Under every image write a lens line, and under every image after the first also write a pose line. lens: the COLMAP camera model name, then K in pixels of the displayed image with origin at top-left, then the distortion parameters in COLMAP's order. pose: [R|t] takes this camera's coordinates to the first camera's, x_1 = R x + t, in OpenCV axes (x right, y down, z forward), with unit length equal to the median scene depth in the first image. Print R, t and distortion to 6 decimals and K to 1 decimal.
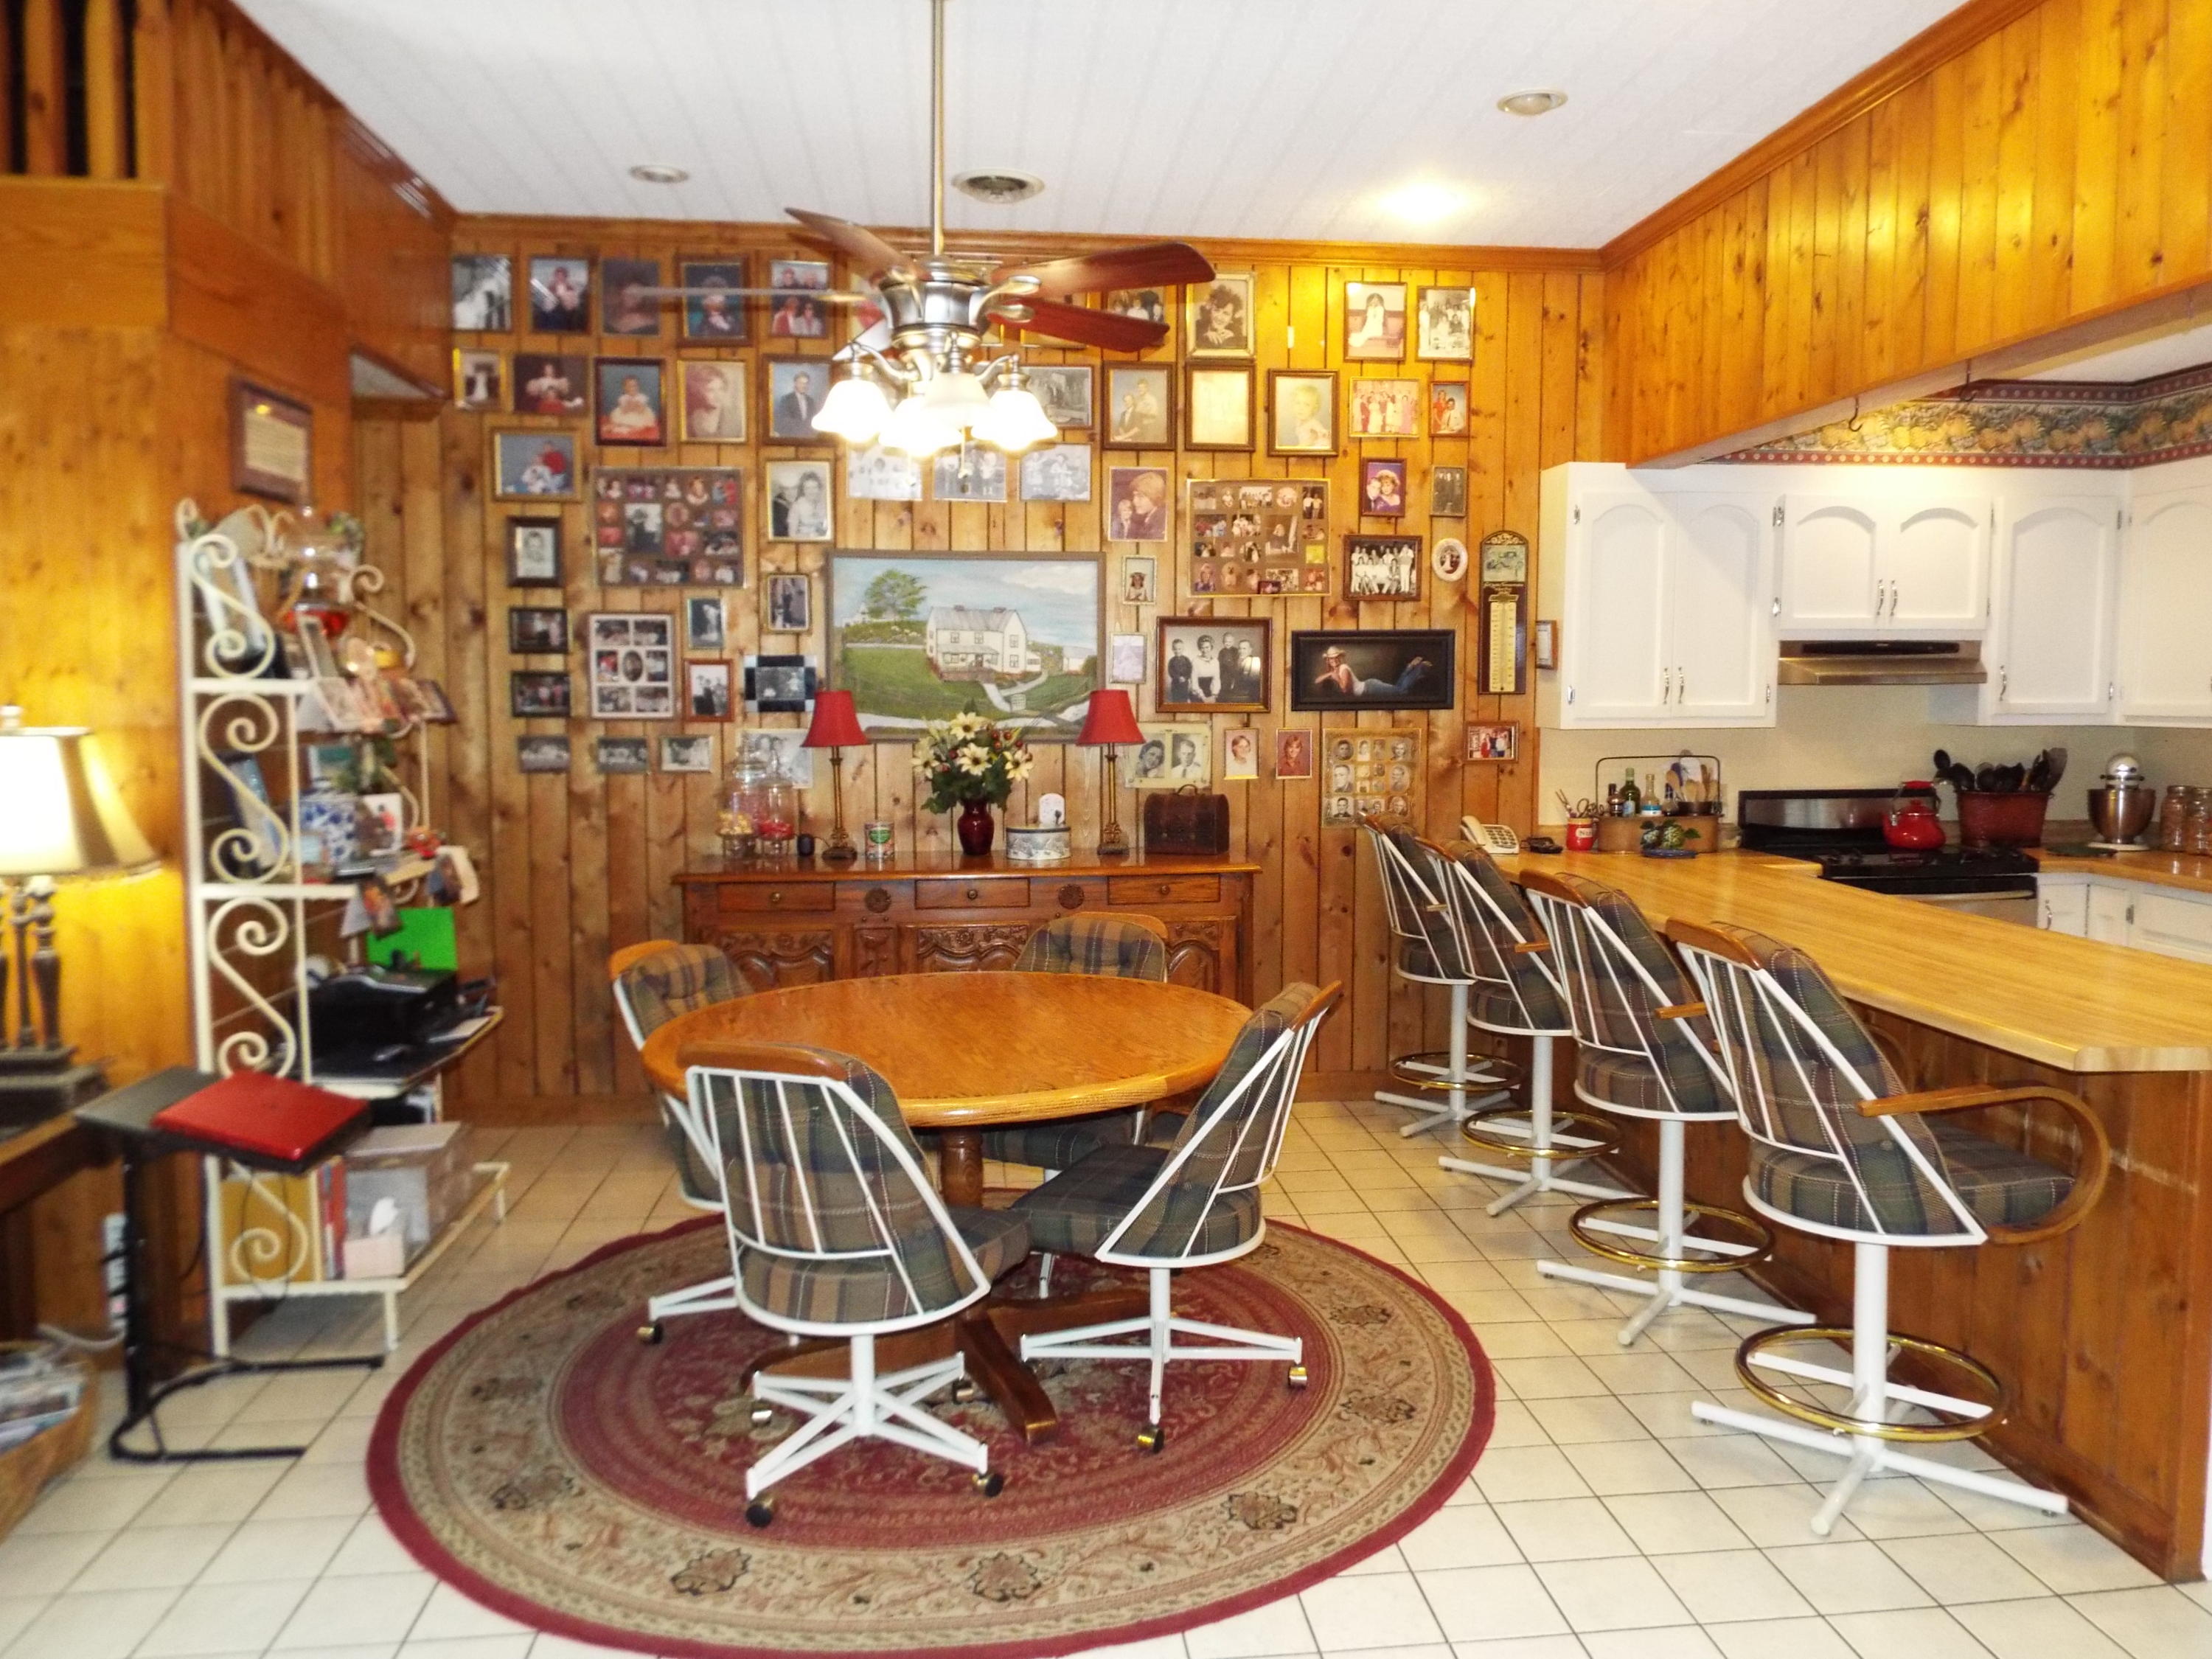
lens RADIAL K [[1624.8, 0, 1134.3], [0, 1624.8, 811.5], [0, 0, 1]] dist [0.004204, 0.000318]
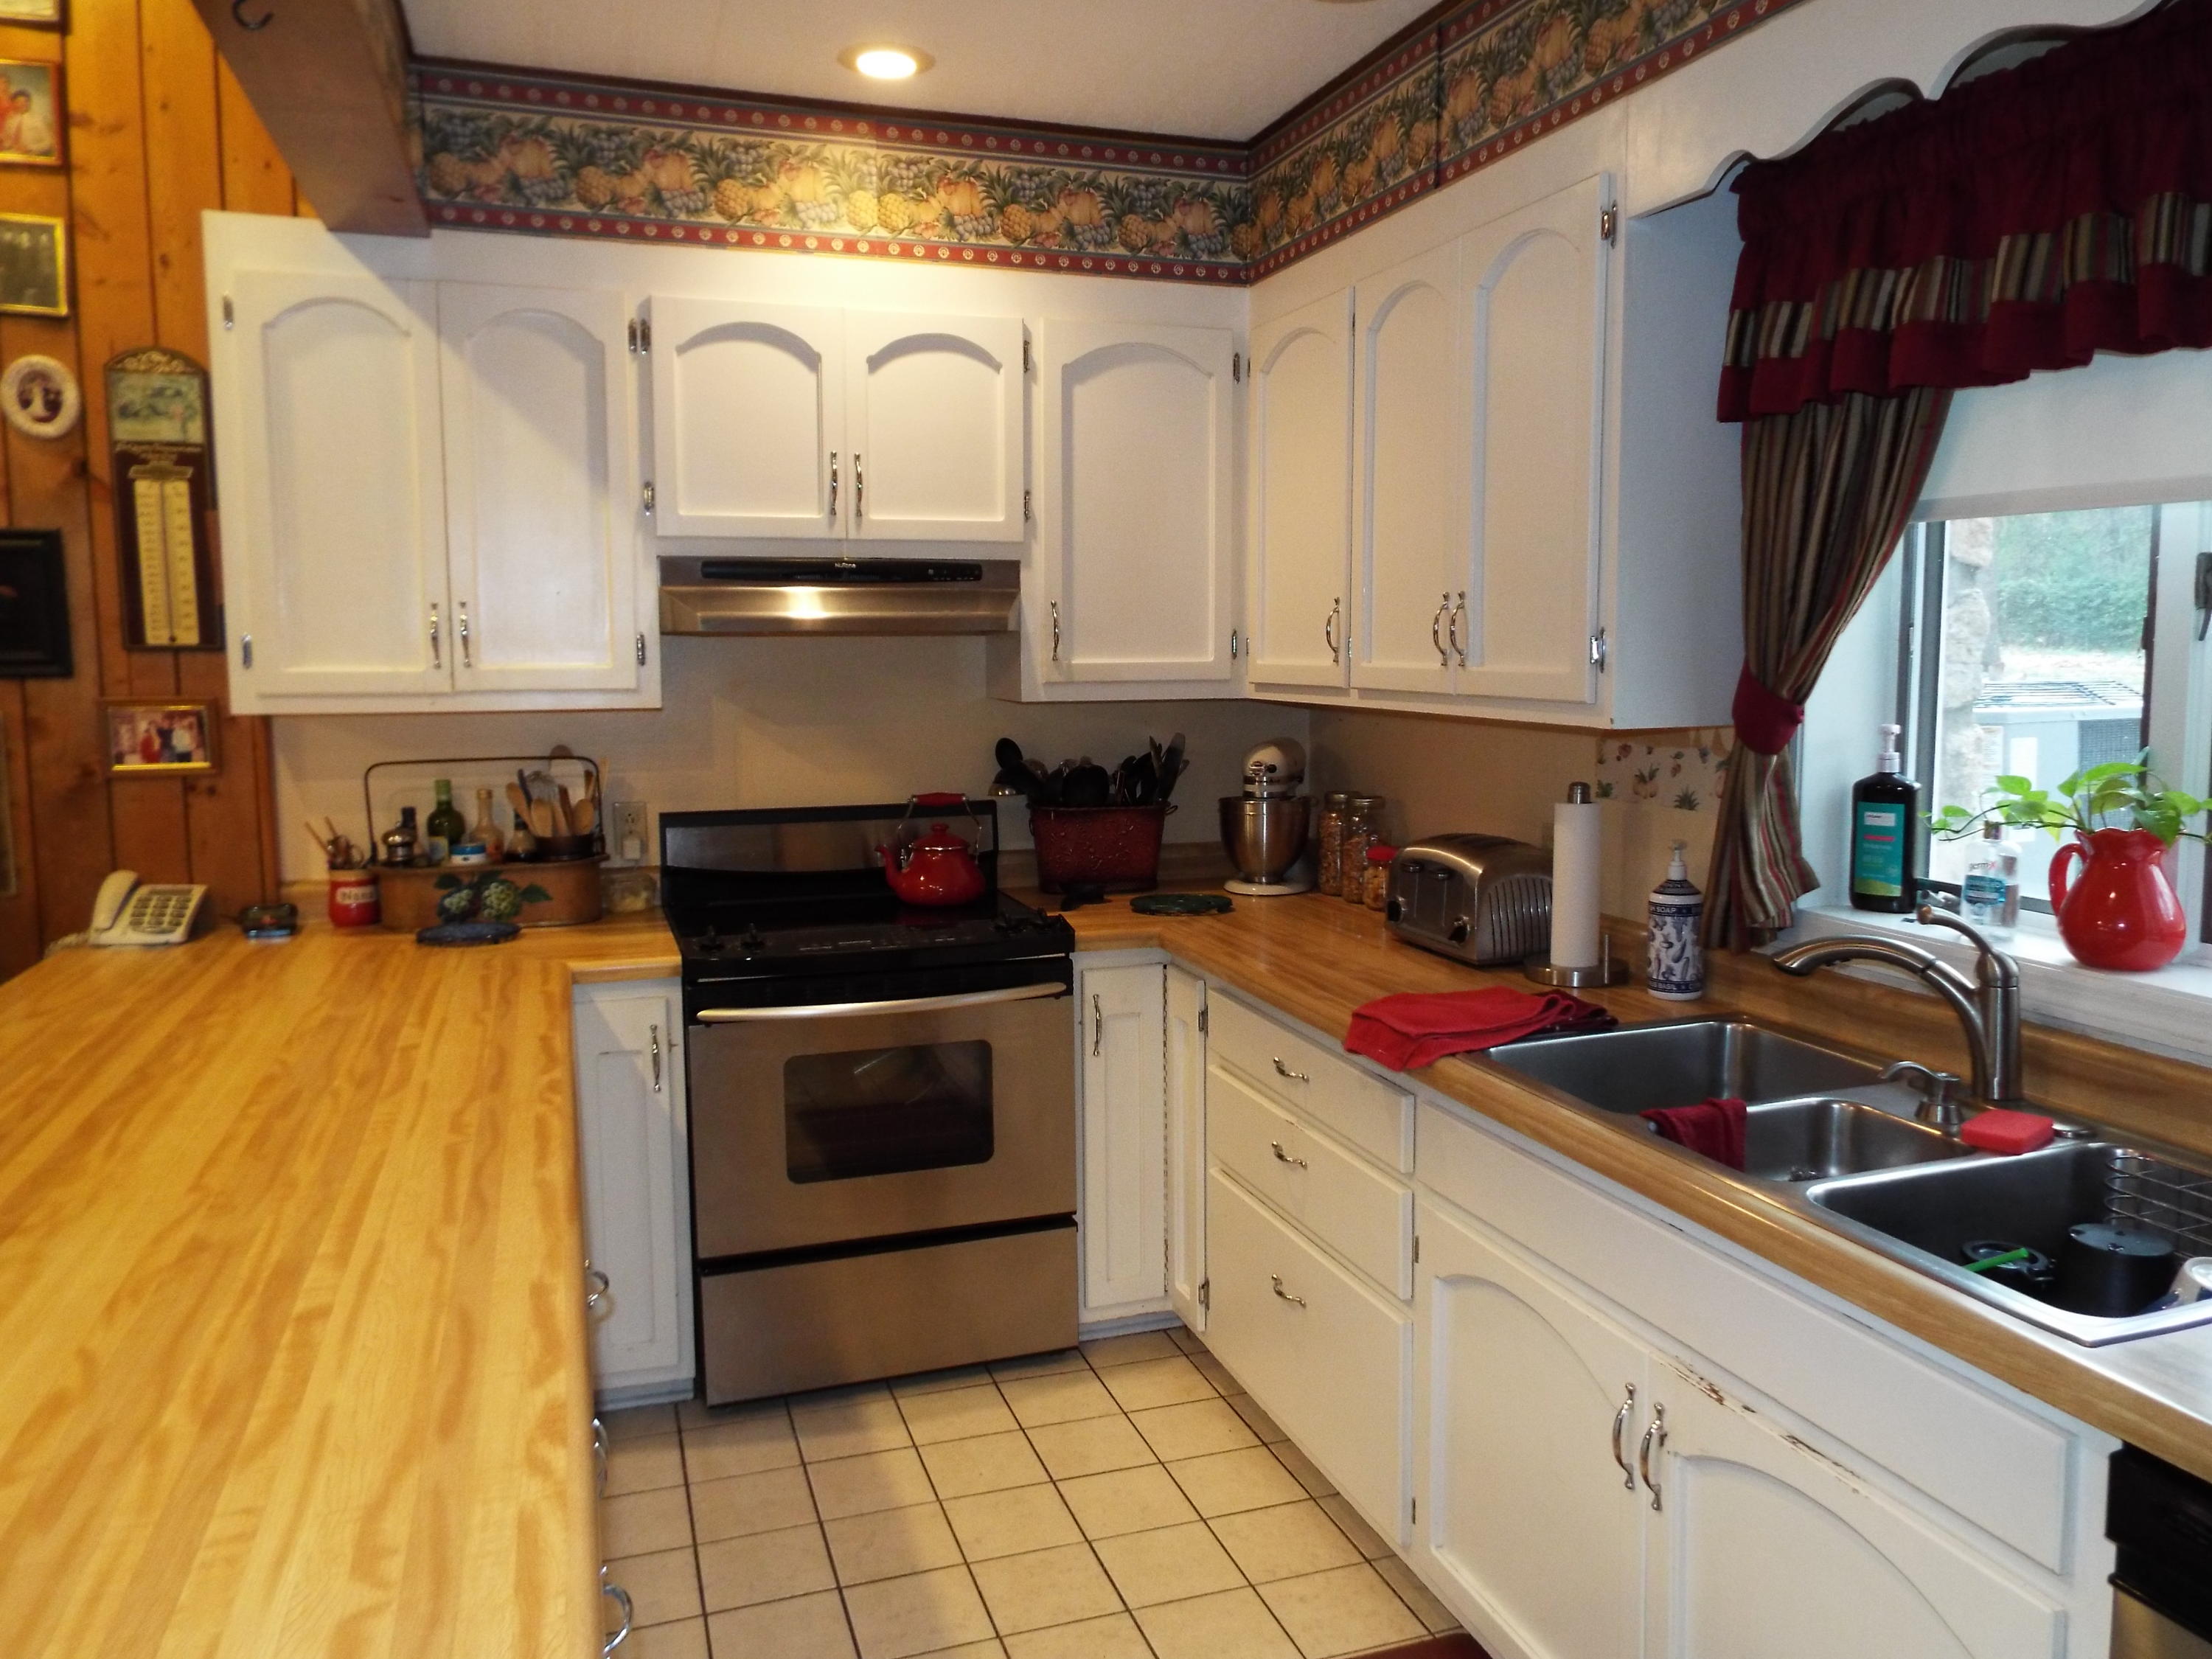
lens RADIAL K [[1664.8, 0, 1111.8], [0, 1664.8, 778.4], [0, 0, 1]] dist [0.007103, 0.005963]
pose [[0.977322, -0.017698, 0.211017, 0.422477], [0.016479, 0.999836, 0.007536, -0.028086], [-0.211115, -0.003888, 0.977453, 0.389351]]
